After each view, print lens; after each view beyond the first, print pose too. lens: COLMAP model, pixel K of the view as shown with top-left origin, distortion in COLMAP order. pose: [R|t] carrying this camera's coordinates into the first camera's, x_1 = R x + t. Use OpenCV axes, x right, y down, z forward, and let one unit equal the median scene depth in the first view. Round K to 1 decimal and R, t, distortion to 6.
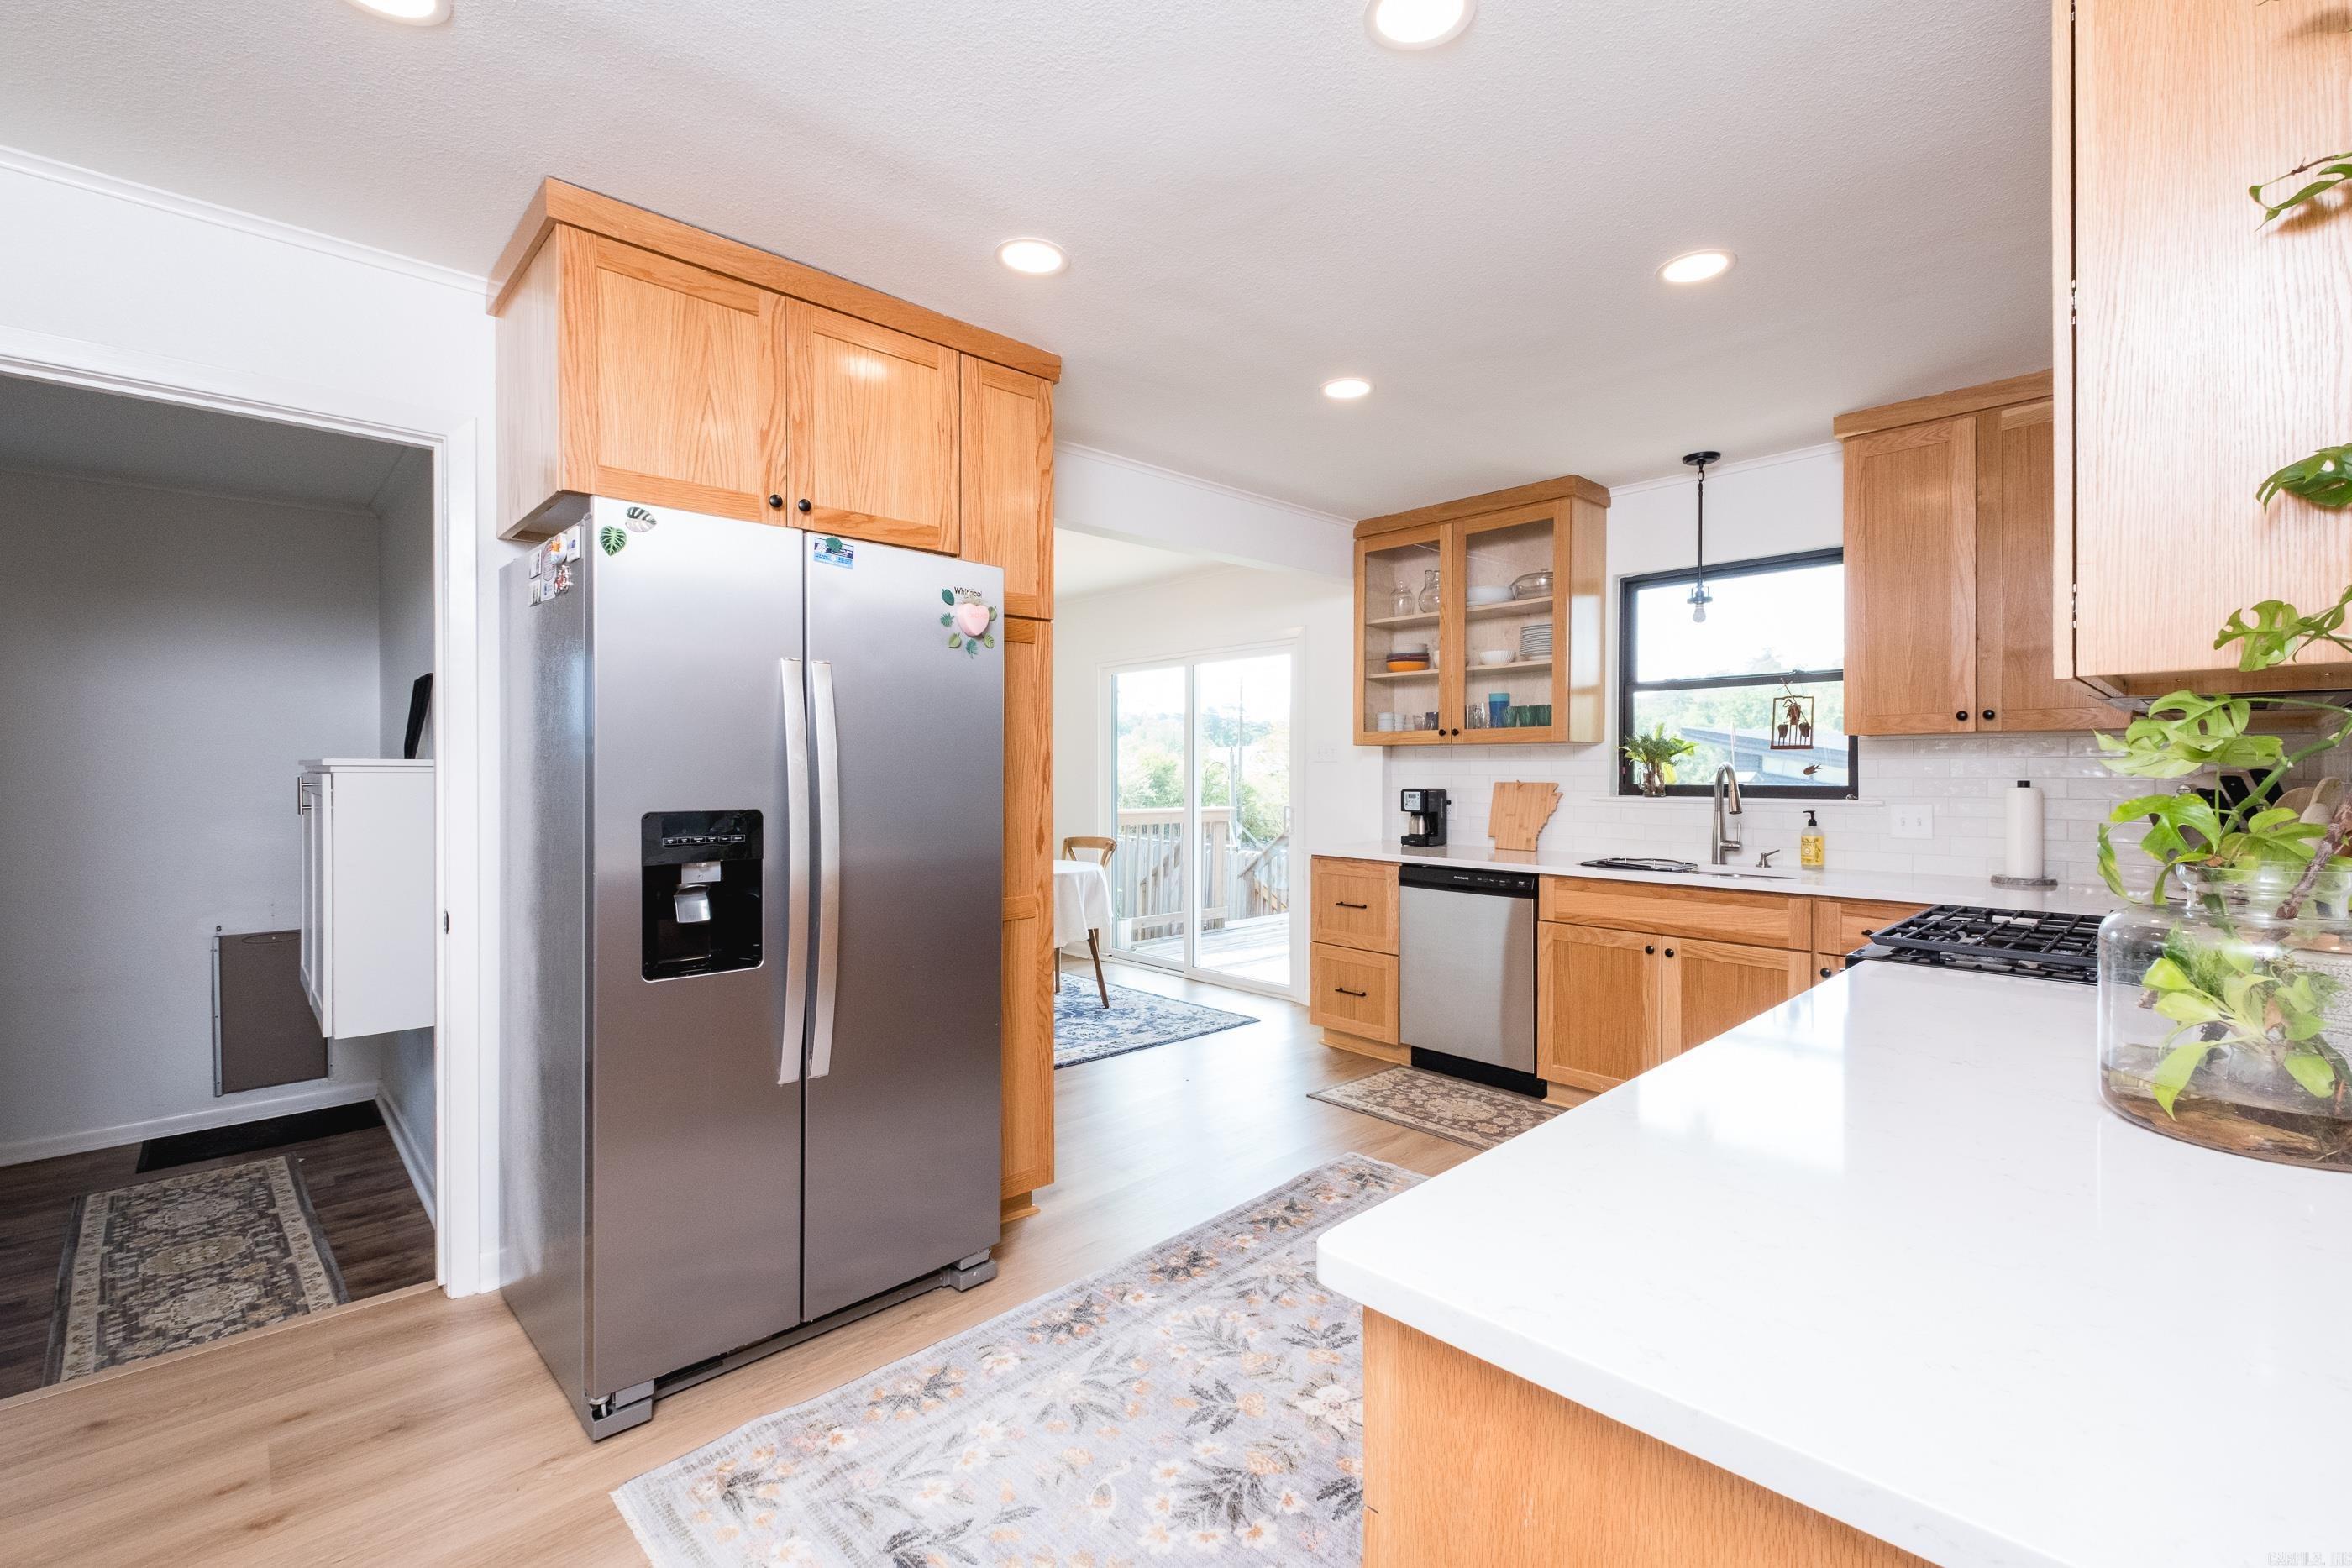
lens RADIAL K [[1038.8, 0, 1170.5], [0, 1038.8, 772.2], [0, 0, 1]] dist [-0.000417, -0.000982]
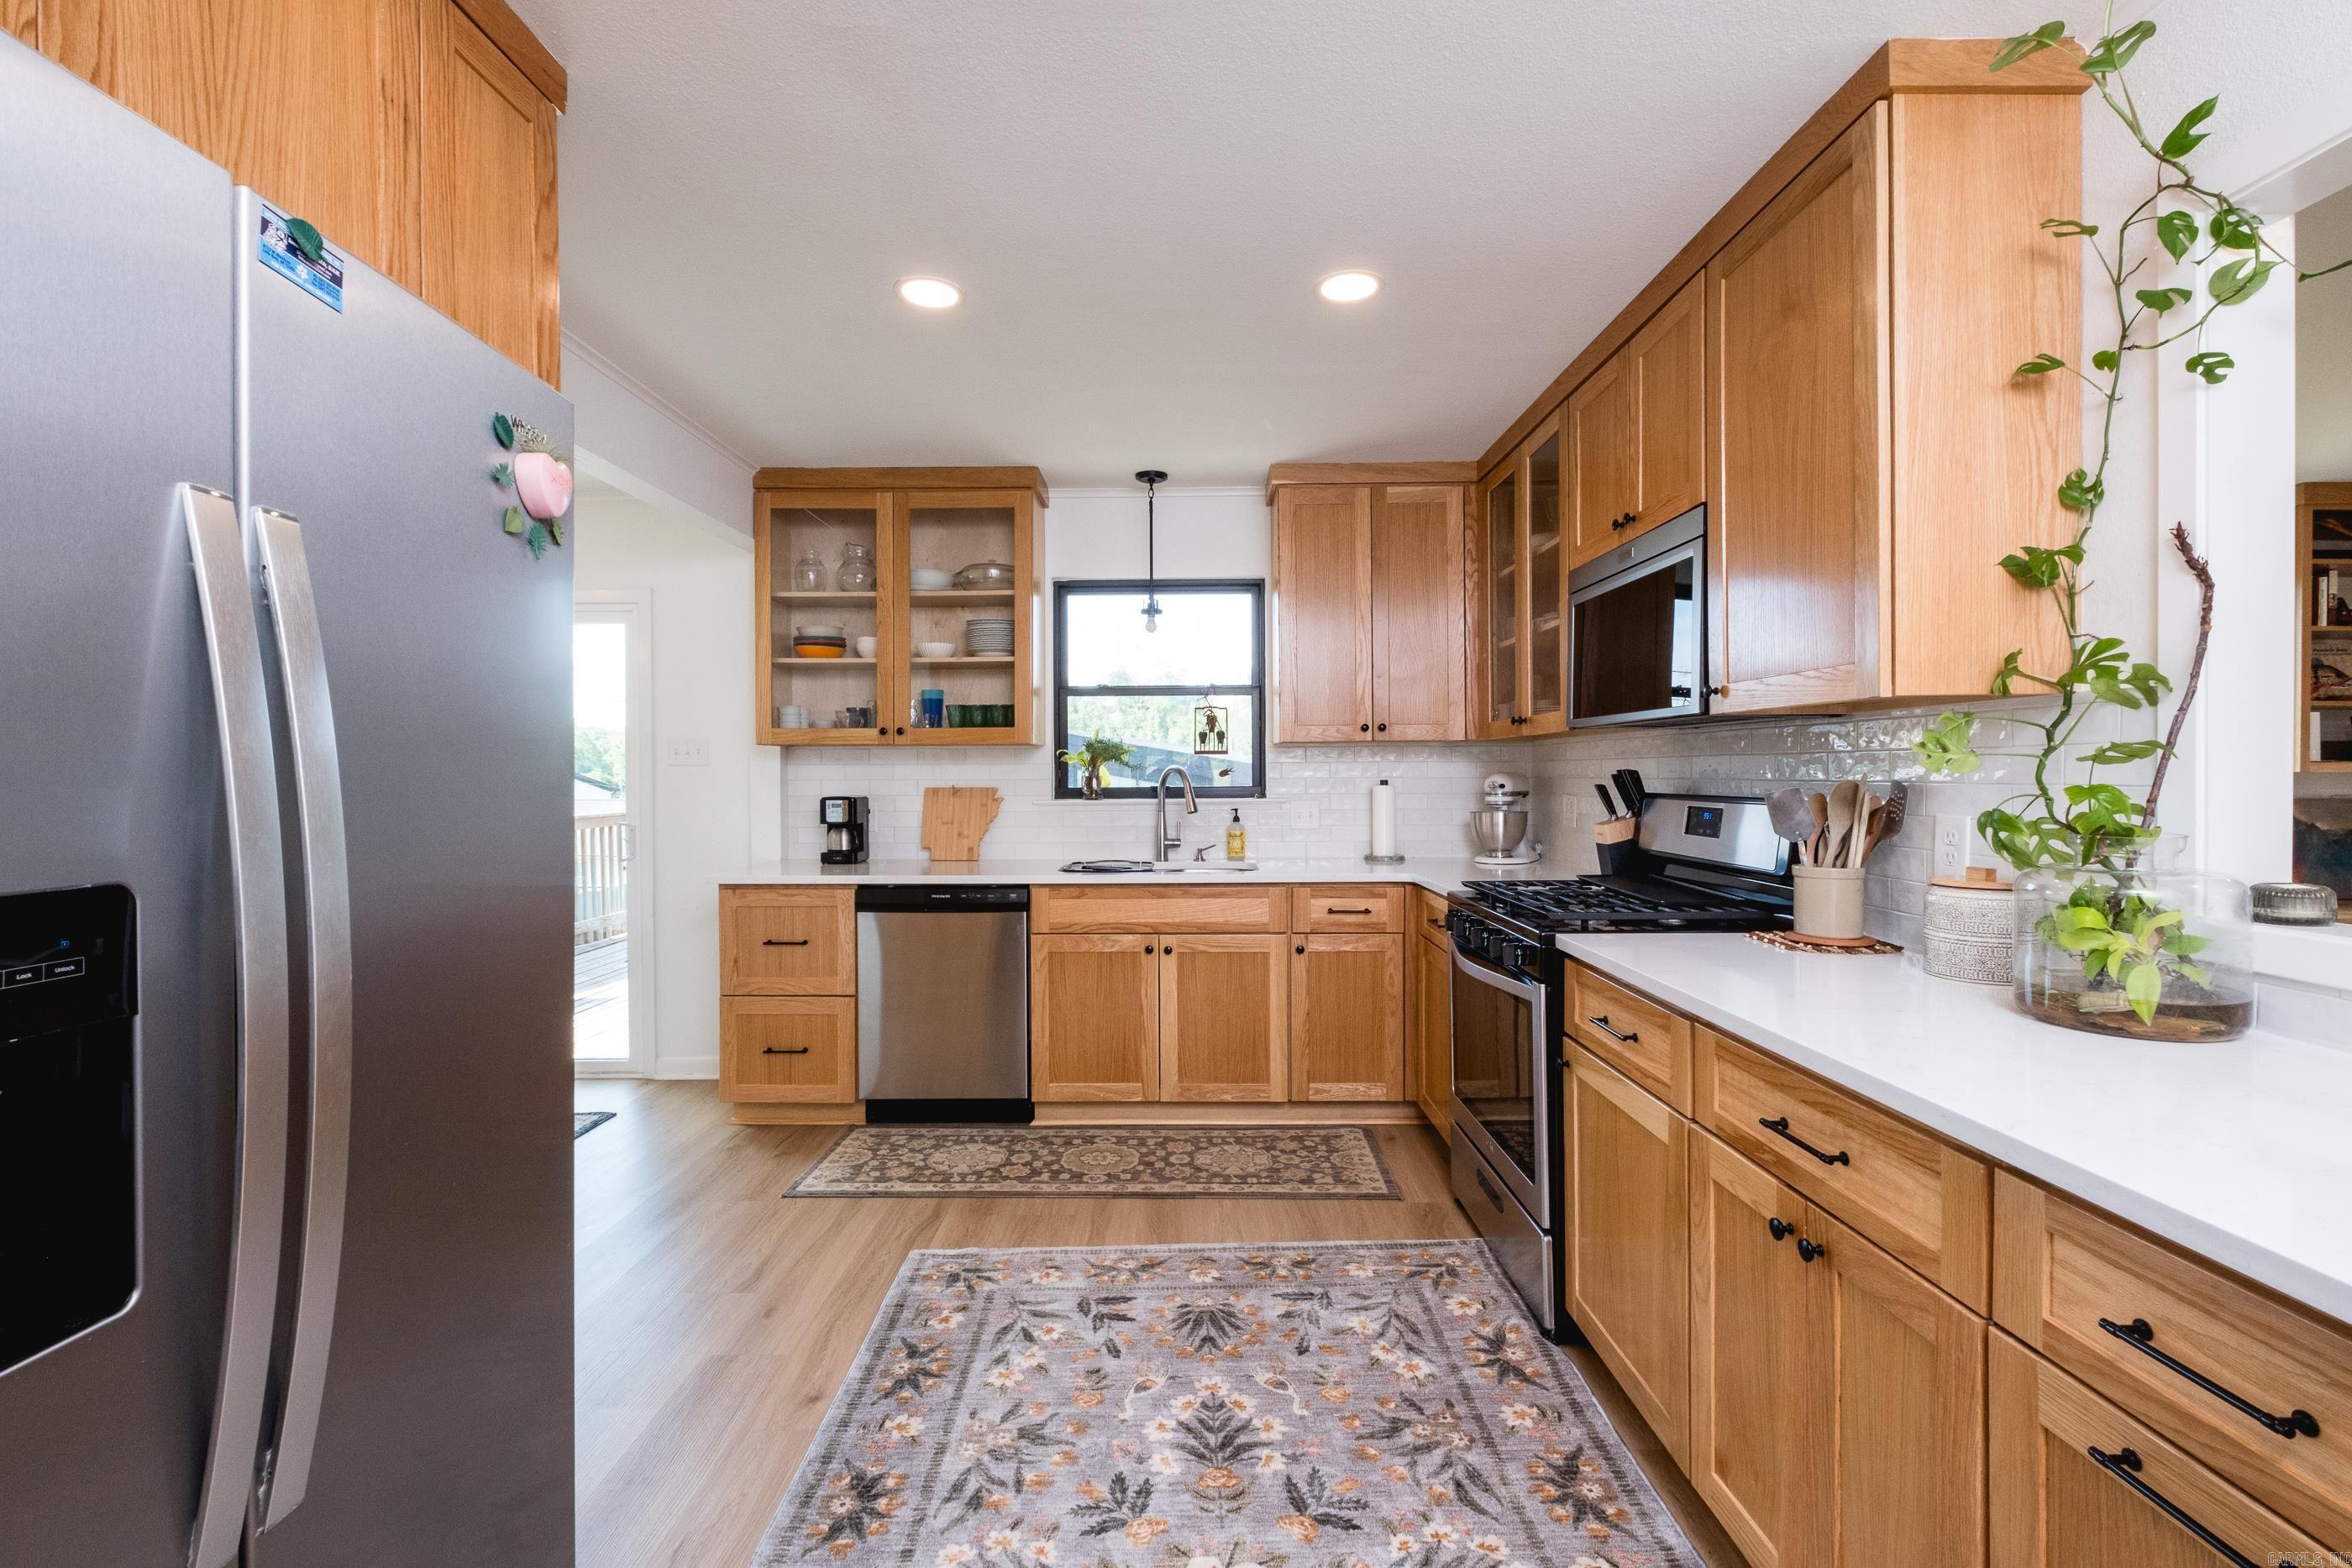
lens RADIAL K [[1024.0, 0, 1187.2], [0, 1024.0, 780.4], [0, 0, 1]] dist [0.006361, -0.003728]
pose [[0.679558, -0.009030, 0.733566, -0.222978], [0.007257, 0.999958, 0.005586, -0.000148], [-0.733586, 0.001528, 0.679595, 0.262317]]
